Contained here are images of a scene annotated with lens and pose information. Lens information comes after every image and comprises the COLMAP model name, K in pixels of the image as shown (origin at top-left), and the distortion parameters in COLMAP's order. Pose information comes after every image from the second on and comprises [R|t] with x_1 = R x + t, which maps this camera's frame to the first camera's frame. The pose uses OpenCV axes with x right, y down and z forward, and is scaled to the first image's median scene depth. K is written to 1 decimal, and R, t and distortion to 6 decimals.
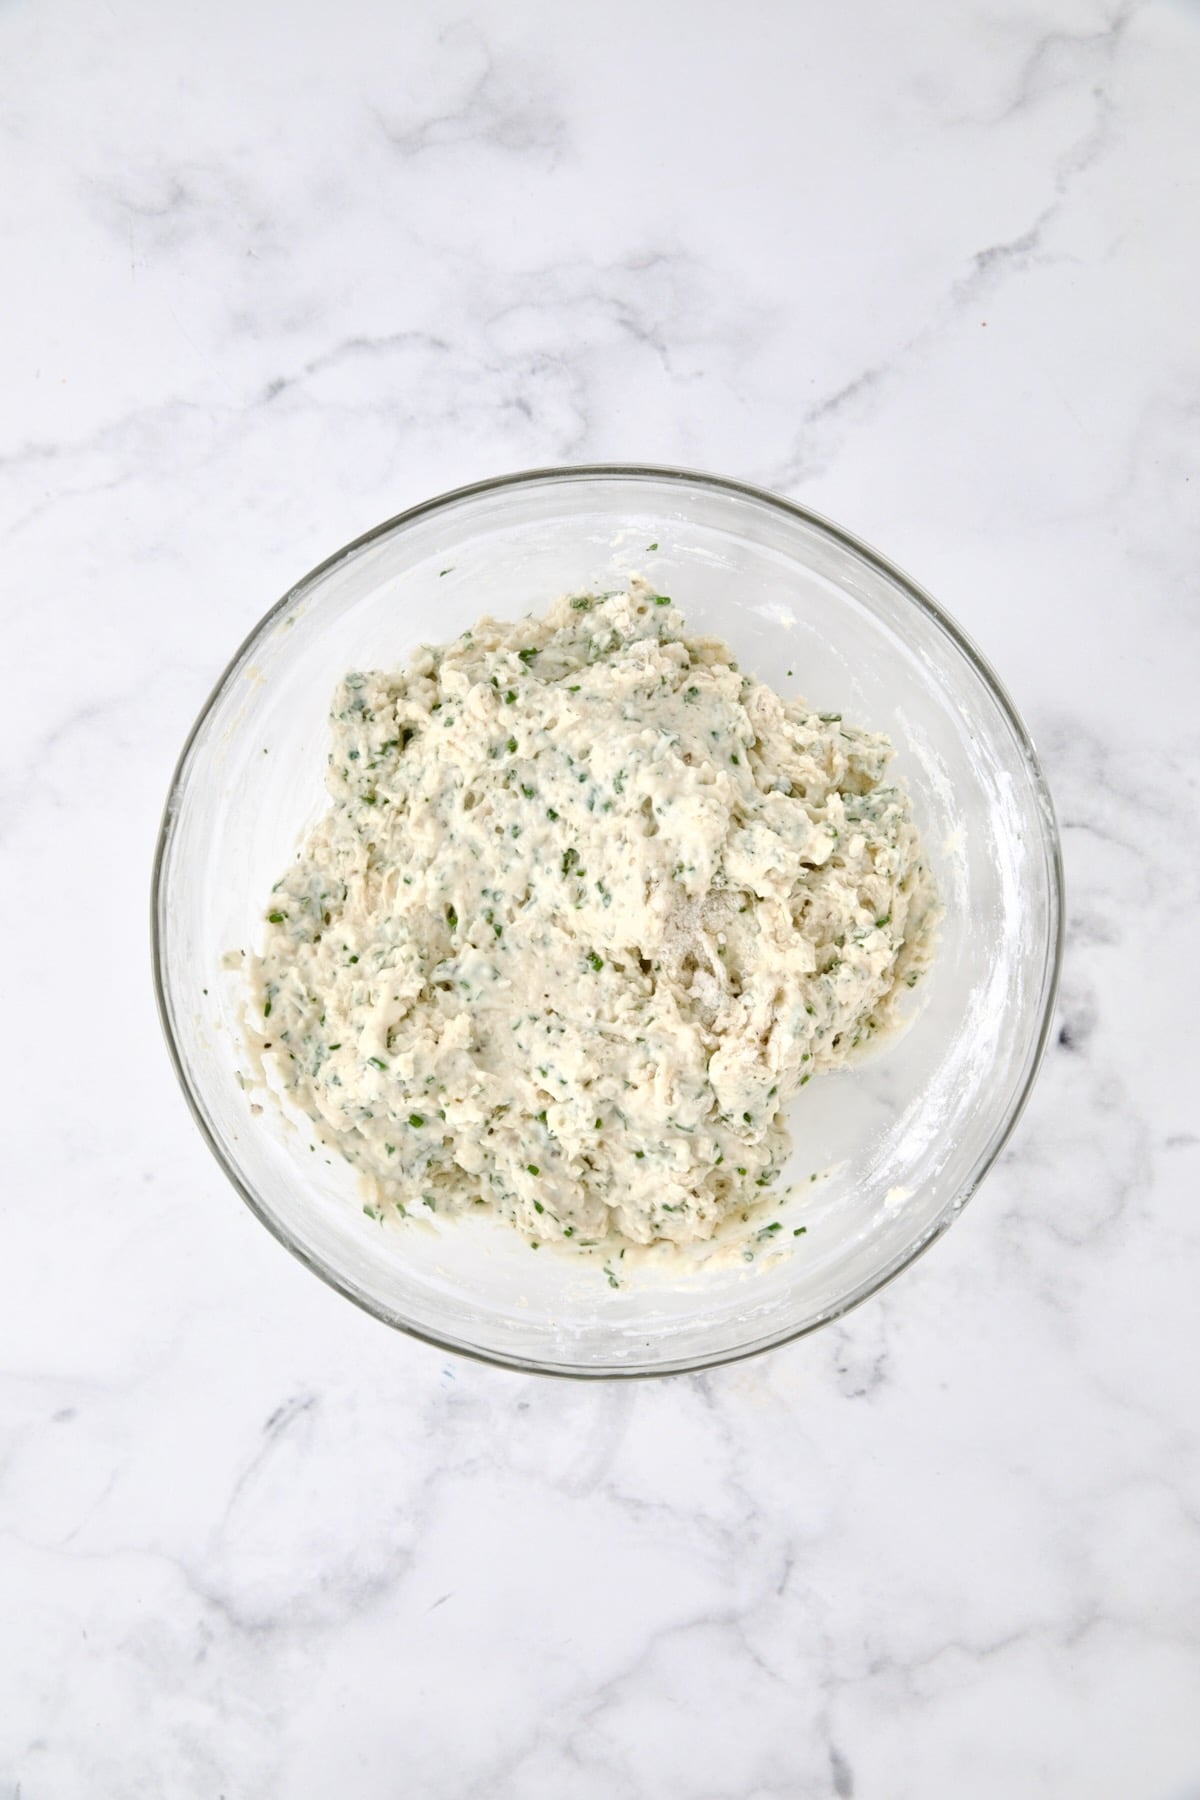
lens RADIAL K [[3773.1, 0, 589.2], [0, 3773.1, 890.2], [0, 0, 1]] dist [0.296221, 0.000000]
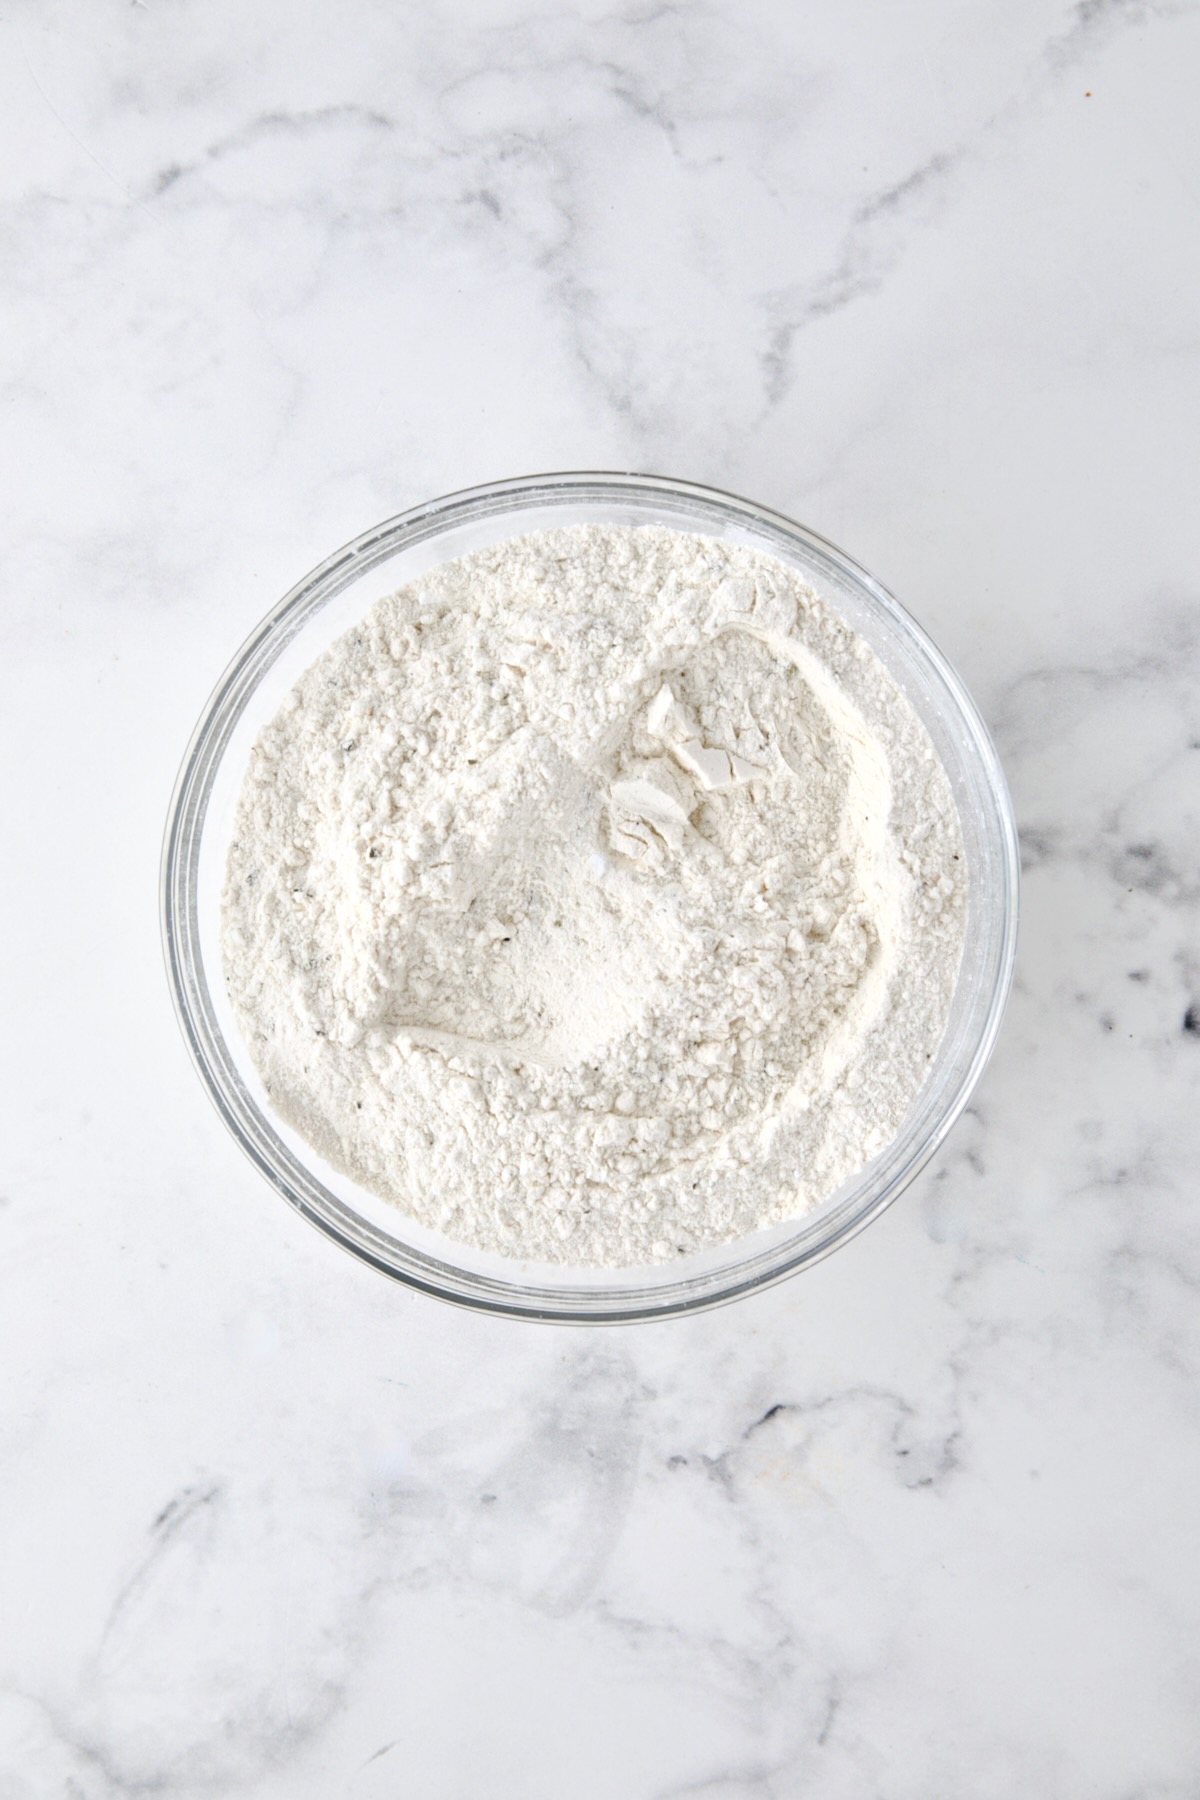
lens RADIAL K [[3494.8, 0, 576.2], [0, 3494.8, 818.0], [0, 0, 1]] dist [0.212234, 0.000000]
pose [[0.999999, 0.000816, -0.000871, 0.000967], [-0.000815, 0.999999, 0.001293, -0.003219], [0.000872, -0.001292, 0.999999, 0.284302]]
